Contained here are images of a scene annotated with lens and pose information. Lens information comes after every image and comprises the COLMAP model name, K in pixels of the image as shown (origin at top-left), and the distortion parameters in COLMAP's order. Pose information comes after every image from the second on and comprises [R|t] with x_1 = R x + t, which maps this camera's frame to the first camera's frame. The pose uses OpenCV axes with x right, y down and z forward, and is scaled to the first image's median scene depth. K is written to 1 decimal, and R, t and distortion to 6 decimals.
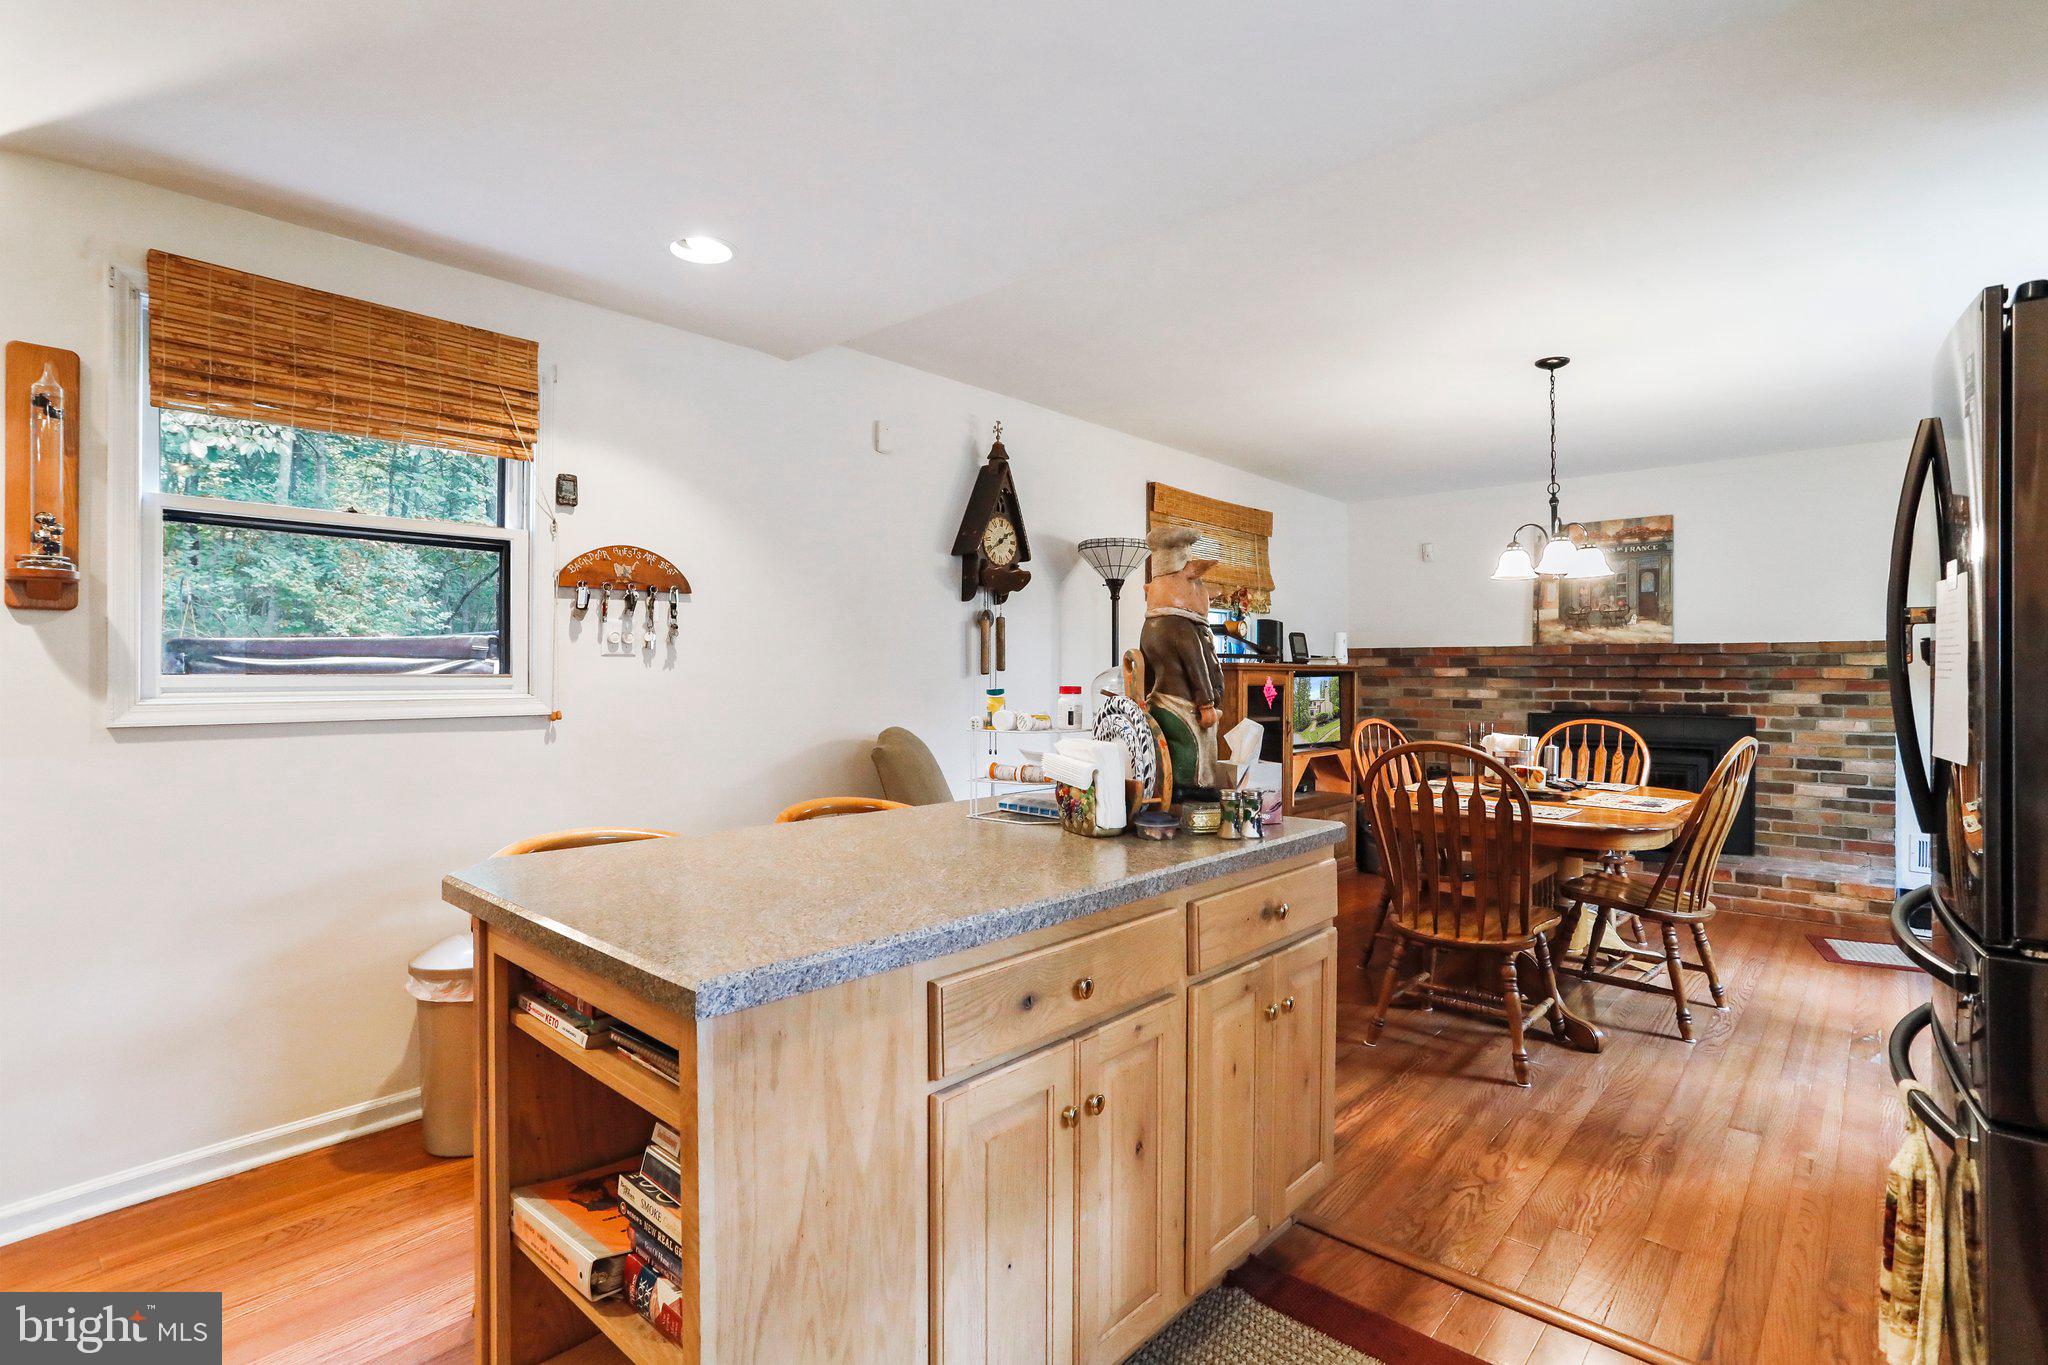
lens RADIAL K [[1011.6, 0, 1033.3], [0, 1011.6, 670.0], [0, 0, 1]] dist [-0.039717, 0.028900]
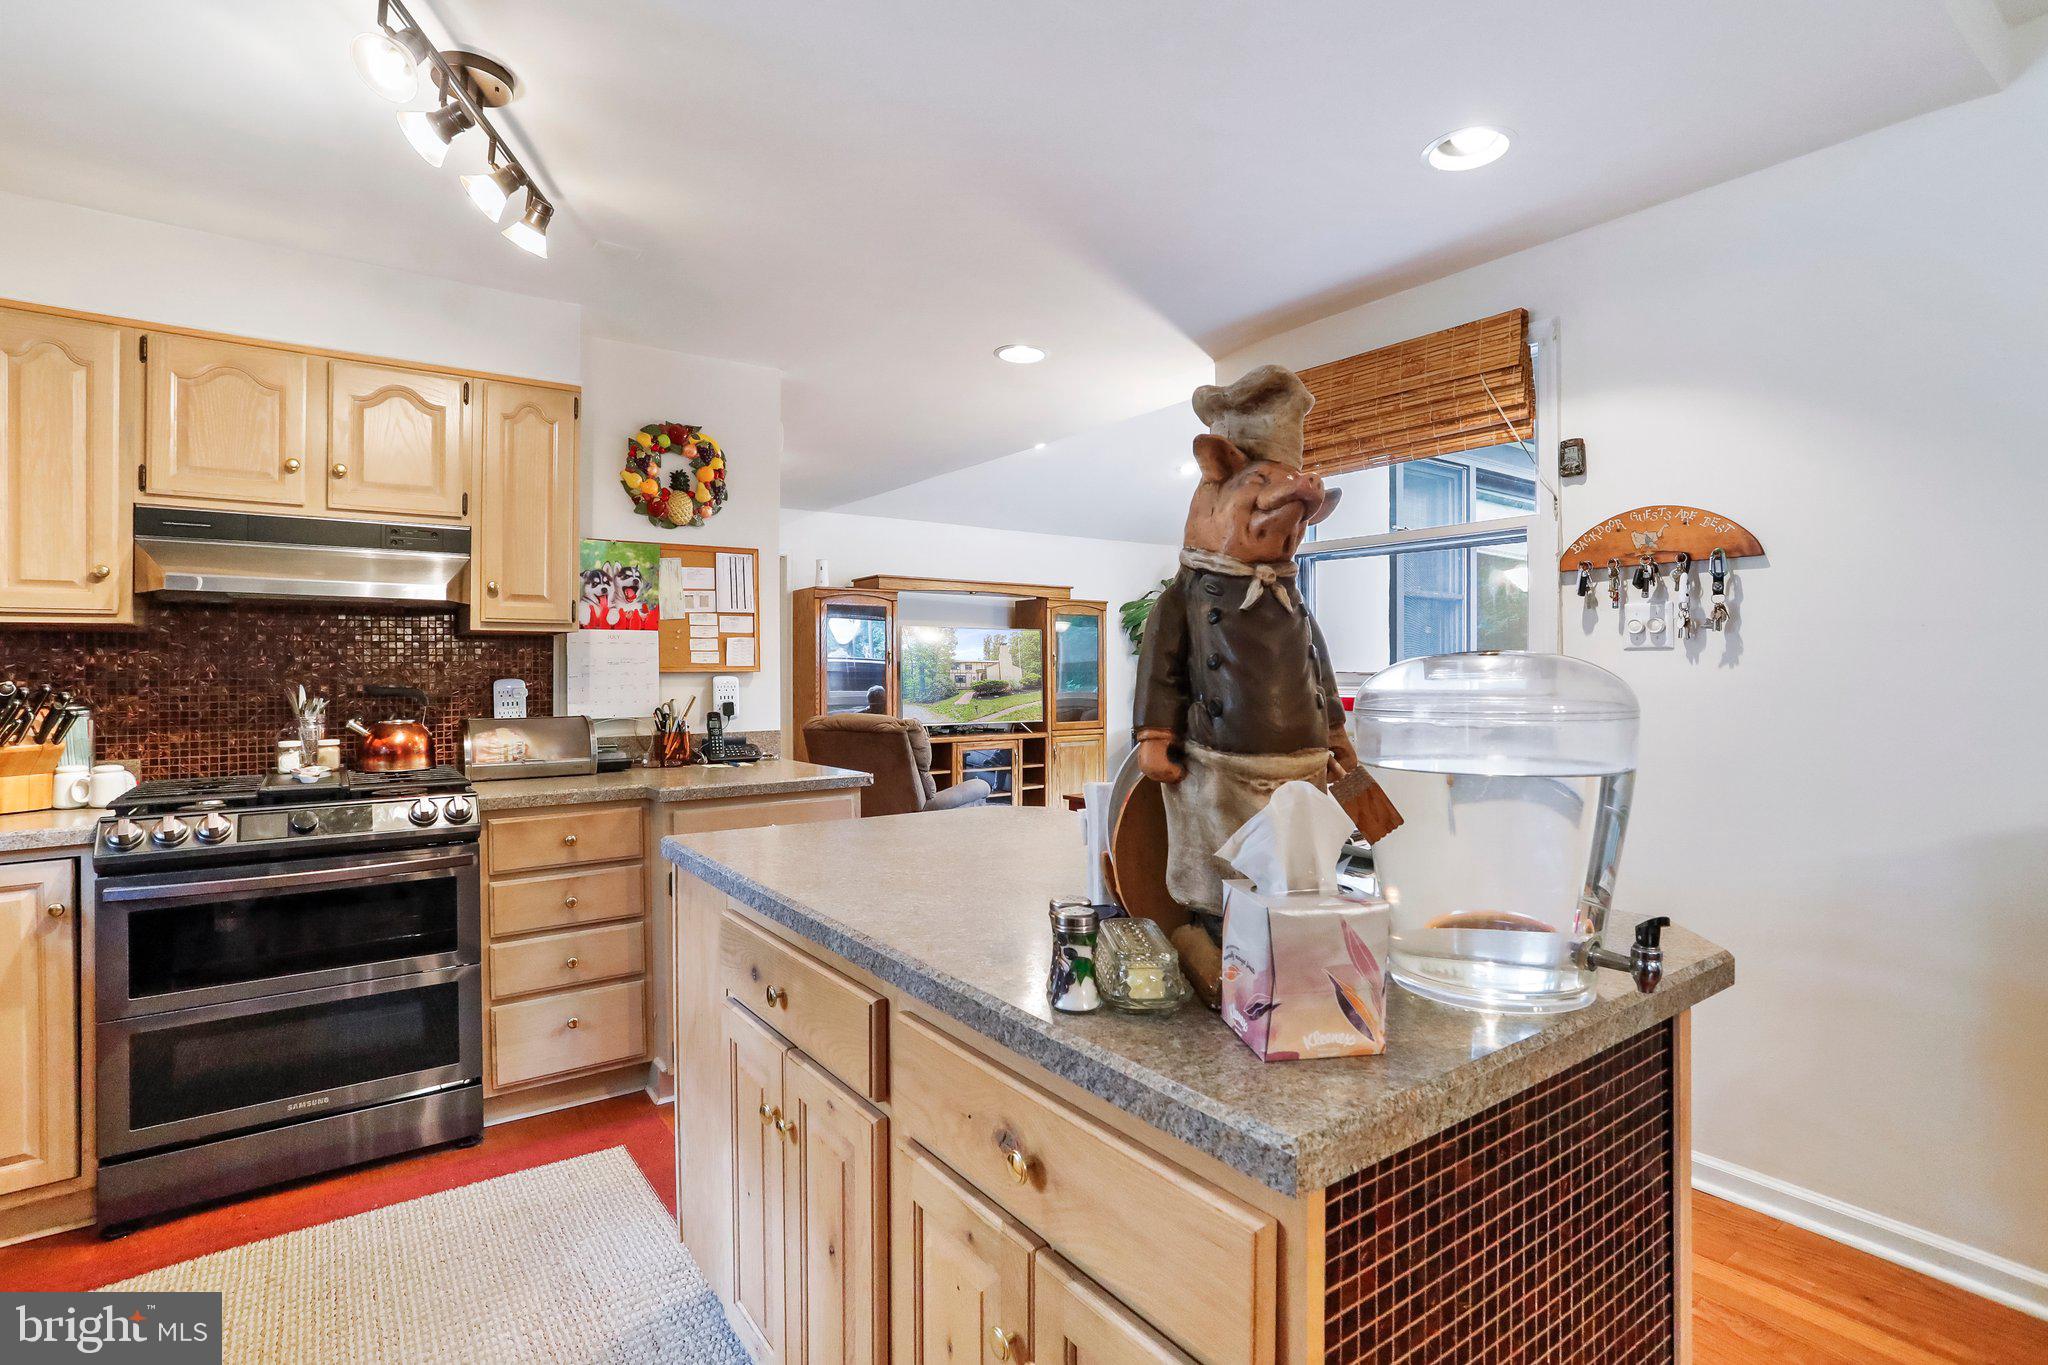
lens RADIAL K [[1011.6, 0, 1033.3], [0, 1011.6, 670.0], [0, 0, 1]] dist [-0.039717, 0.028900]
pose [[-0.216972, 0.000999, -0.976177, 0.477220], [0.000257, 1.000000, 0.000966, 0.001571], [0.976178, -0.000041, -0.216973, 0.740152]]
